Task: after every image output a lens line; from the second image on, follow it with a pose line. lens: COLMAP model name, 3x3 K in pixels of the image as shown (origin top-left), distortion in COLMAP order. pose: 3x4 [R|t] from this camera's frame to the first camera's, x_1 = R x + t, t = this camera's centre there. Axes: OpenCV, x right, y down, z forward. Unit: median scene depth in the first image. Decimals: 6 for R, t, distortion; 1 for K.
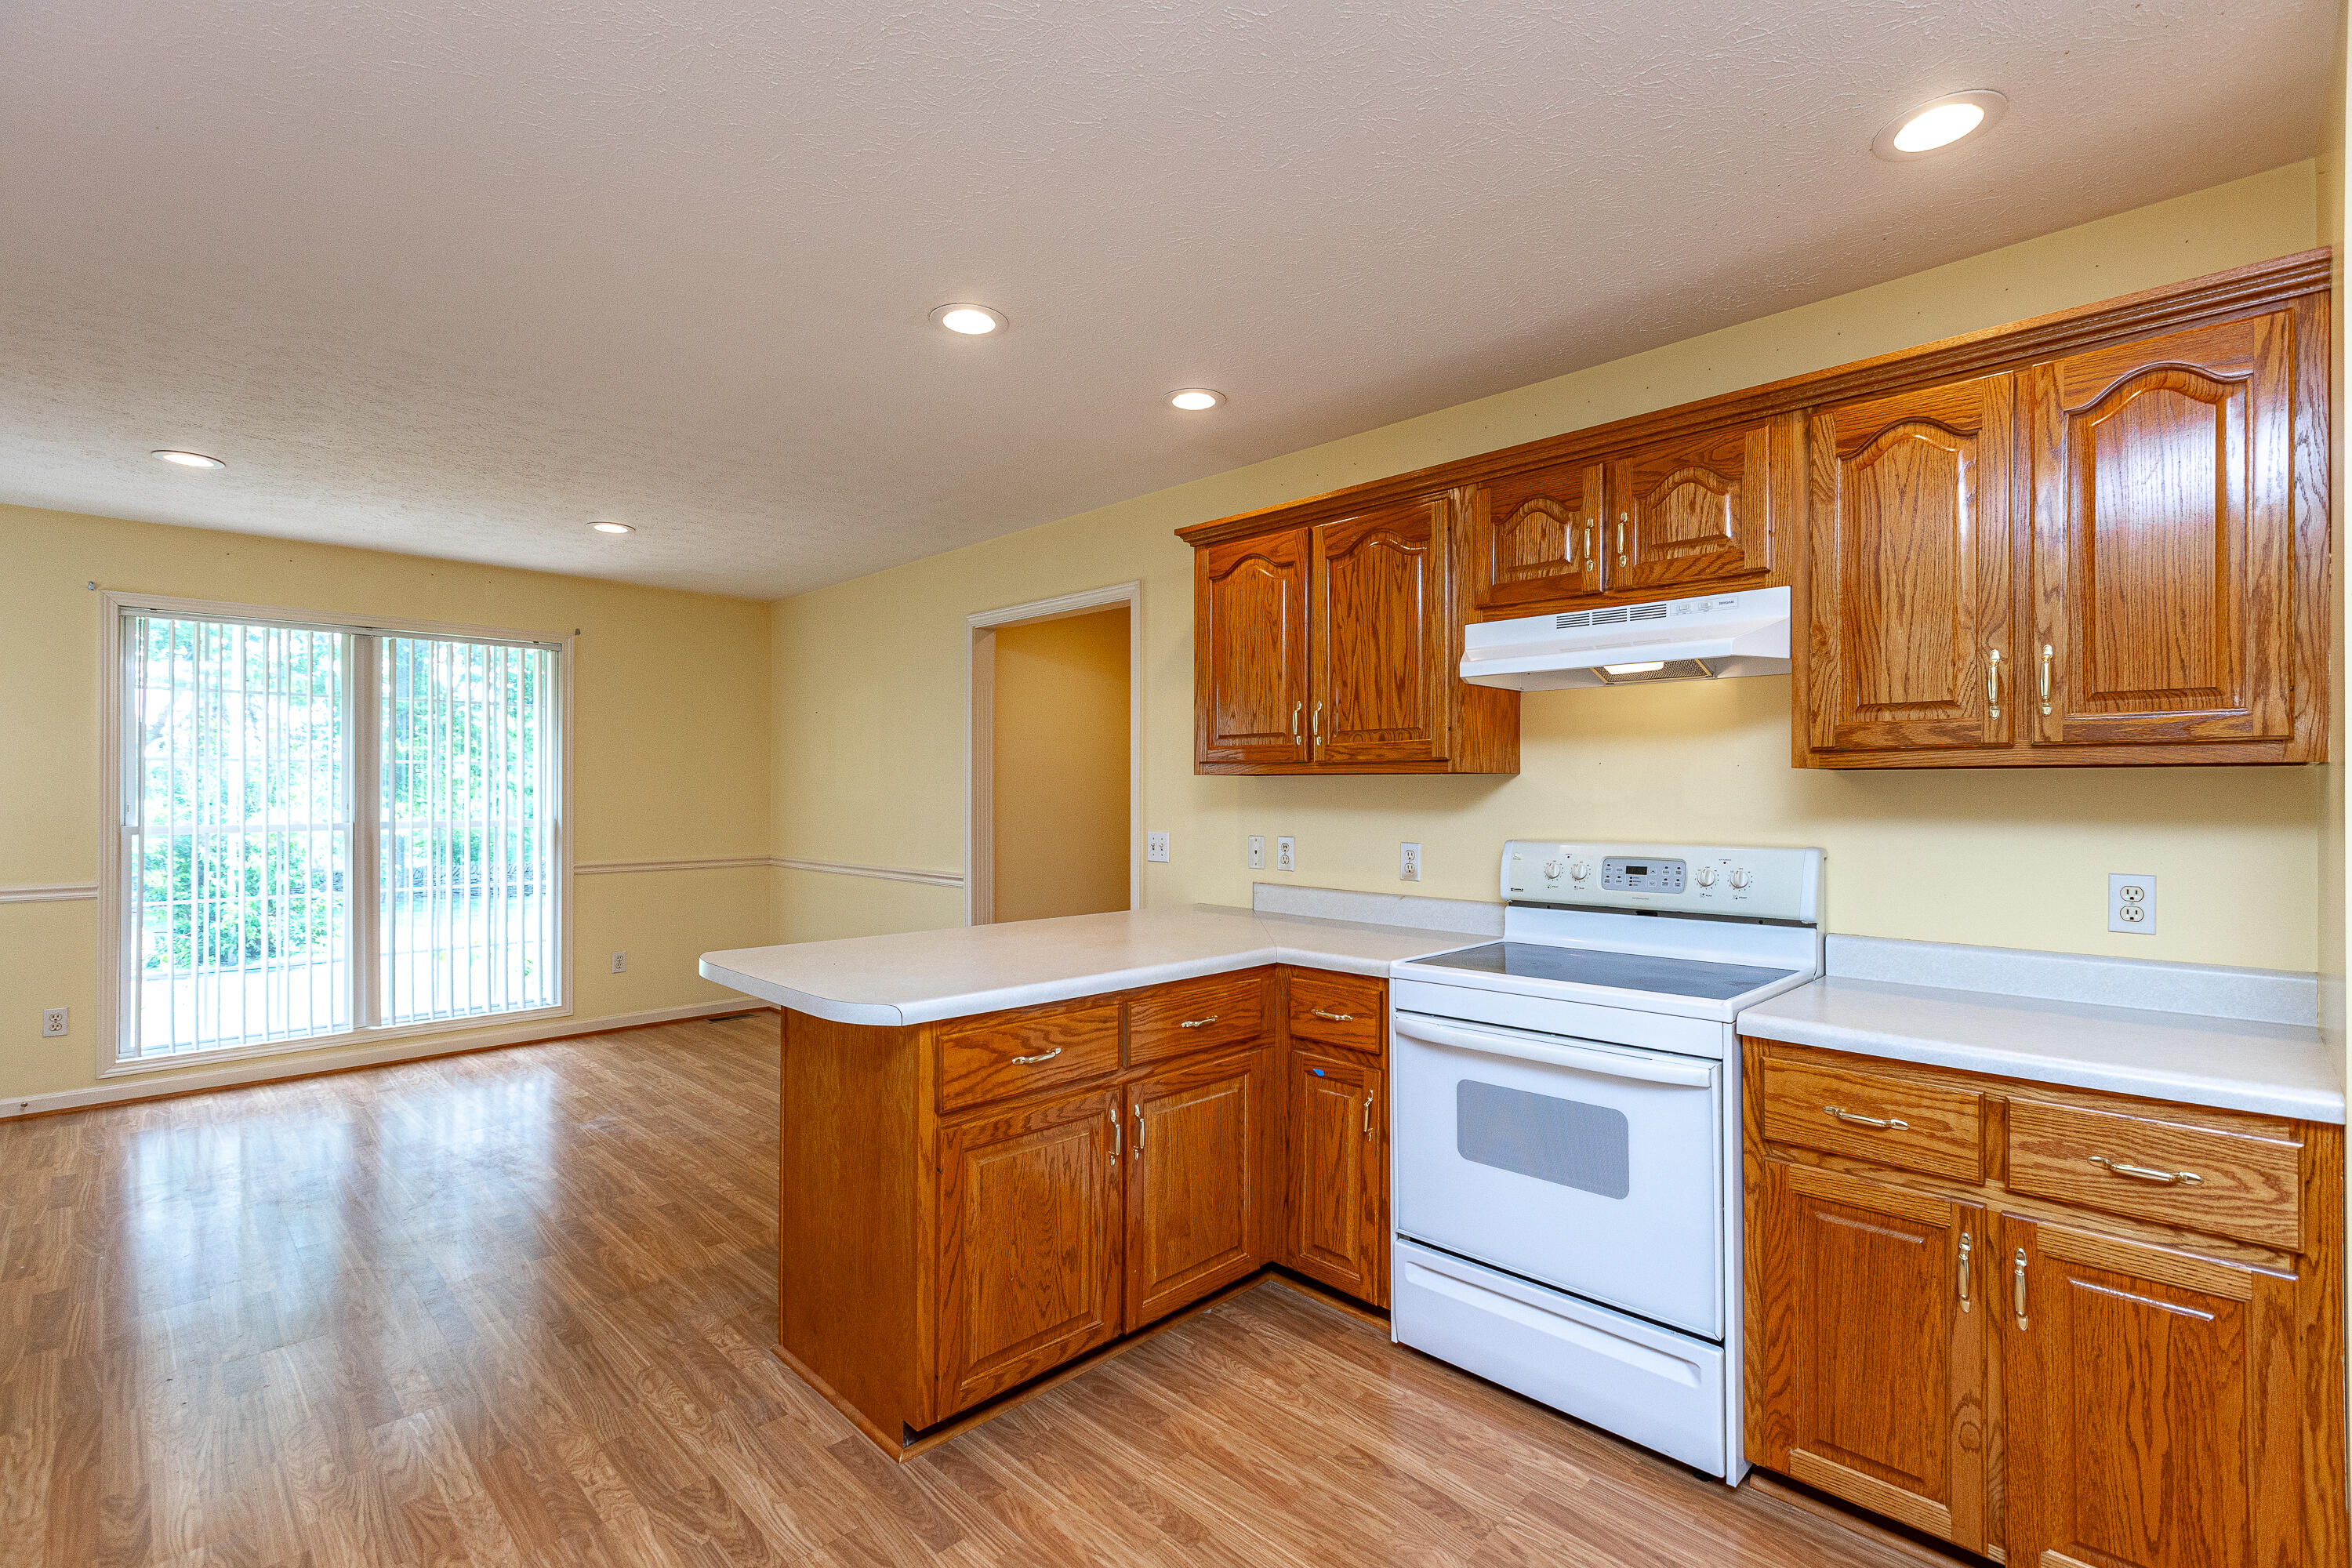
lens RADIAL K [[1061.4, 0, 1182.4], [0, 1061.4, 783.5], [0, 0, 1]] dist [0.001573, -0.000052]
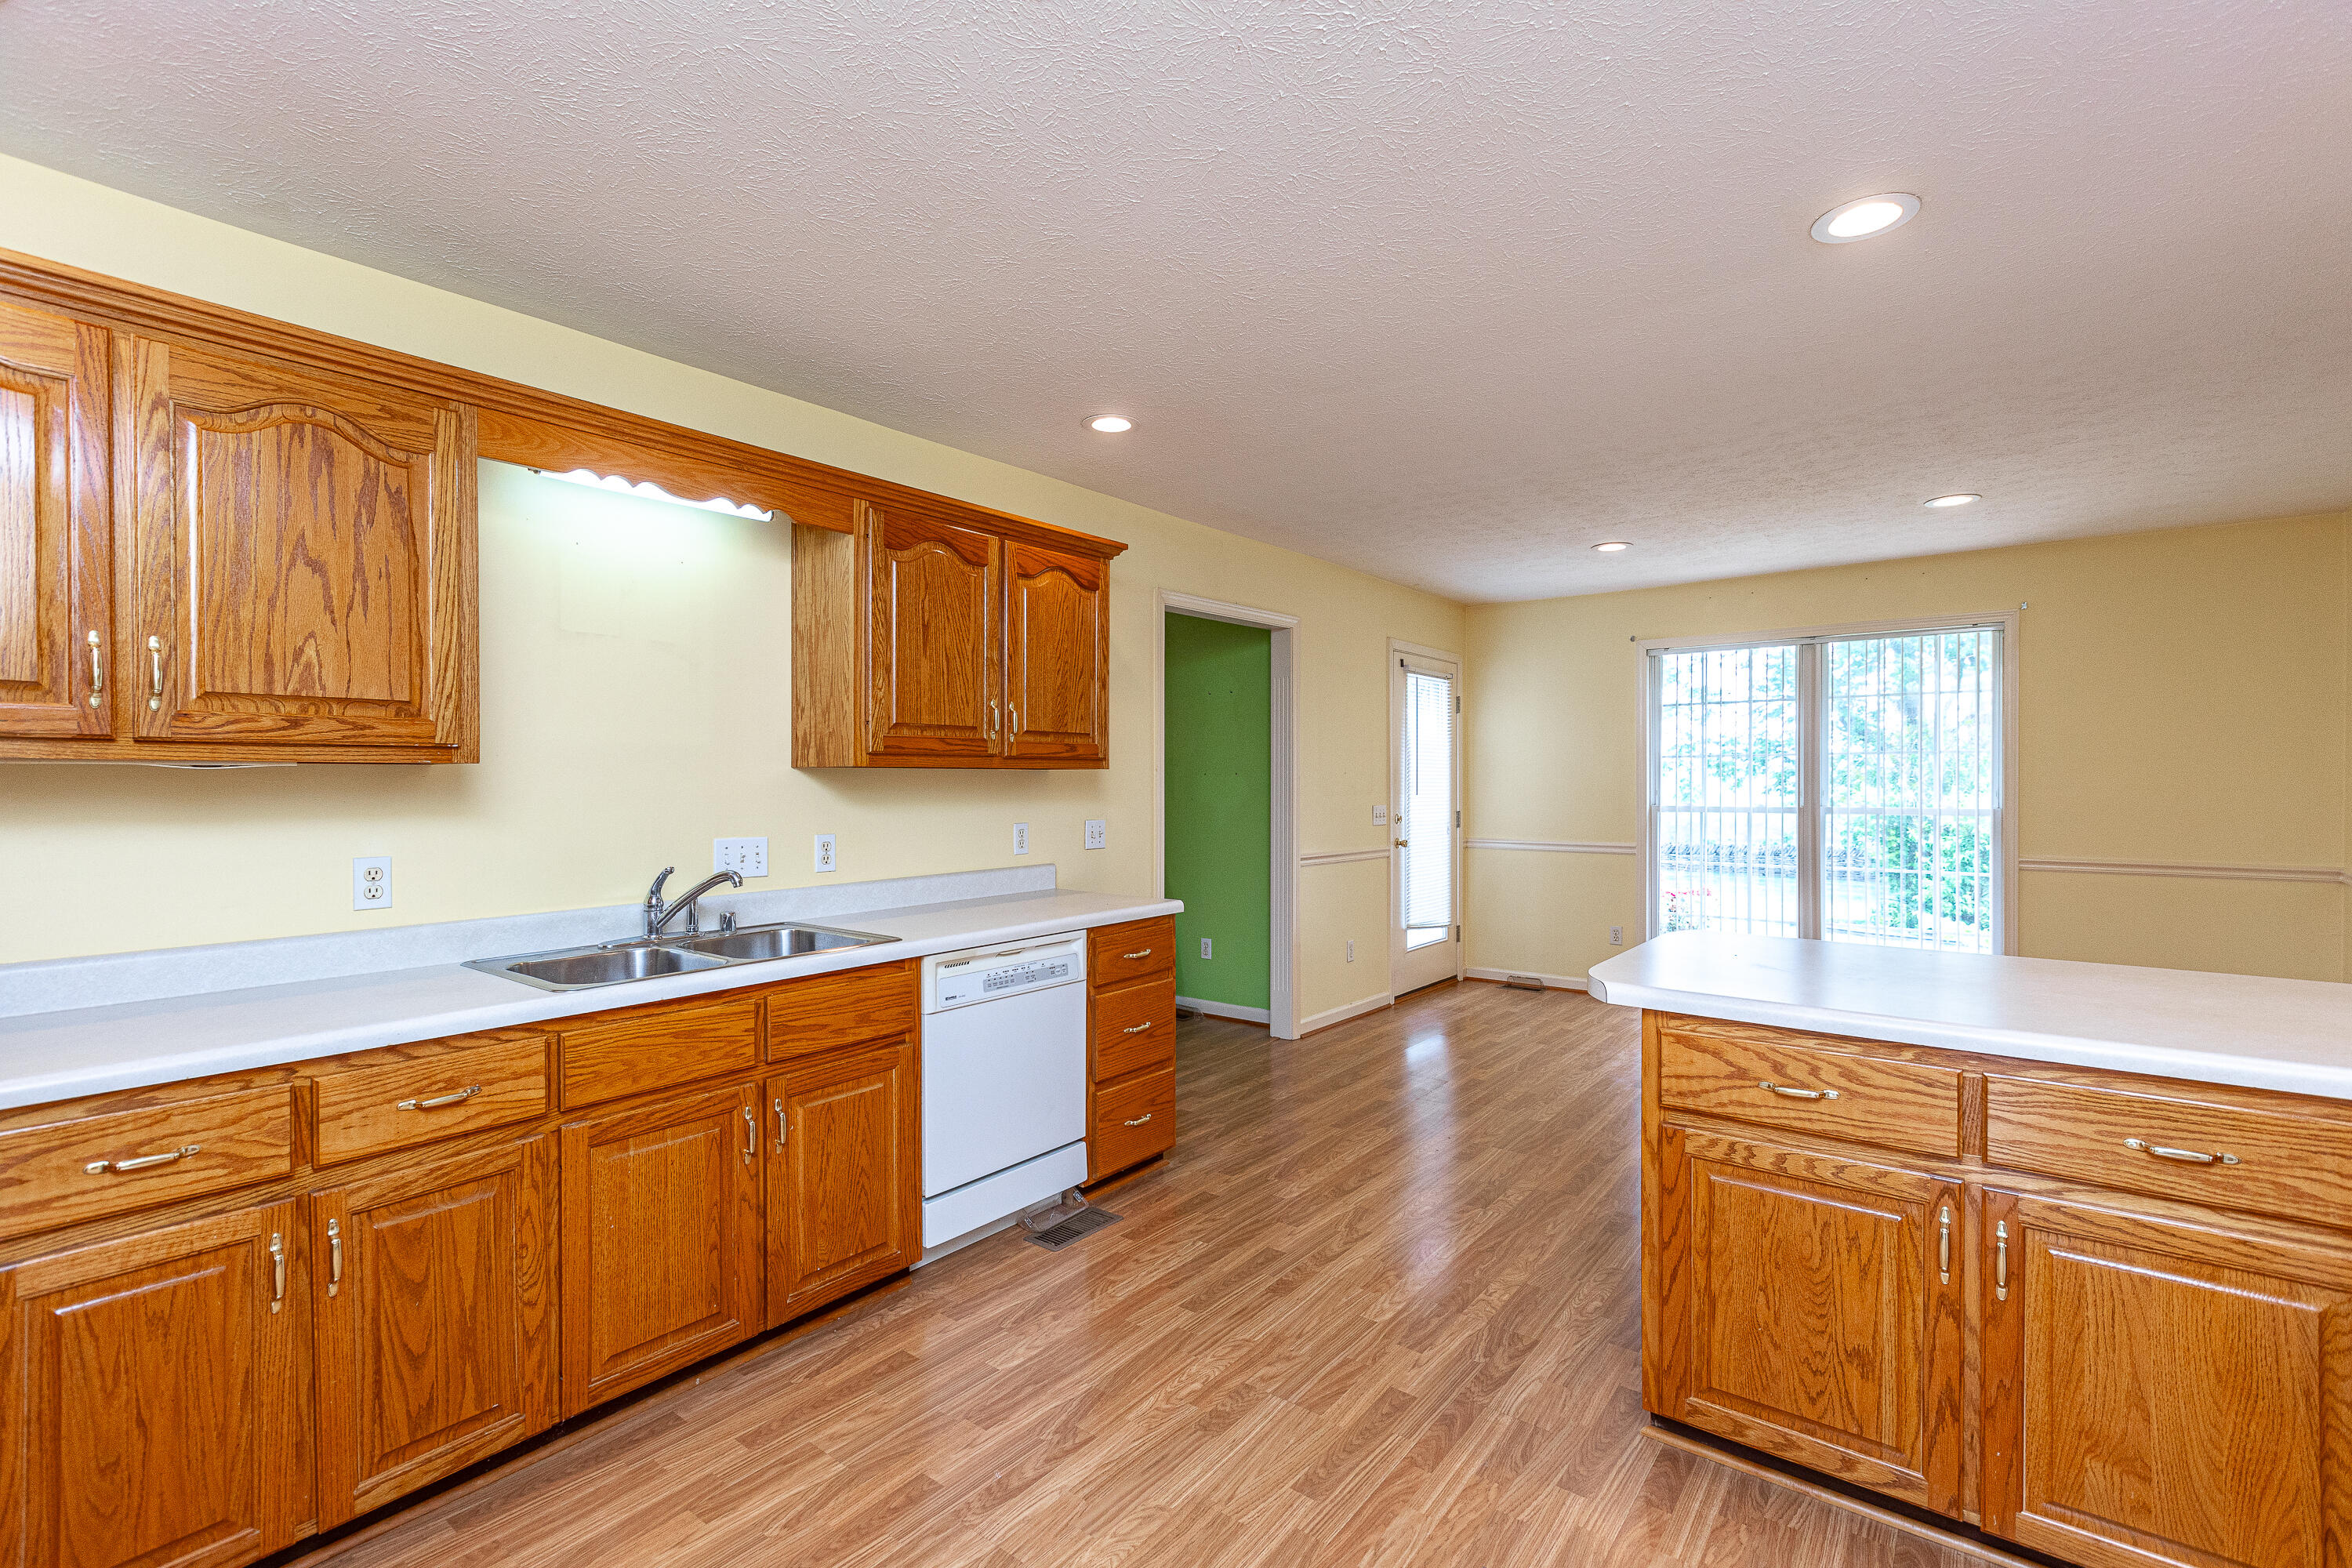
lens RADIAL K [[1061.4, 0, 1180.0], [0, 1061.4, 785.7], [0, 0, 1]] dist [0.001573, -0.000052]
pose [[0.115689, 0.005059, -0.993273, 0.633553], [0.008324, 0.999947, 0.006062, 0.003387], [0.993251, -0.008969, 0.115640, 0.401880]]
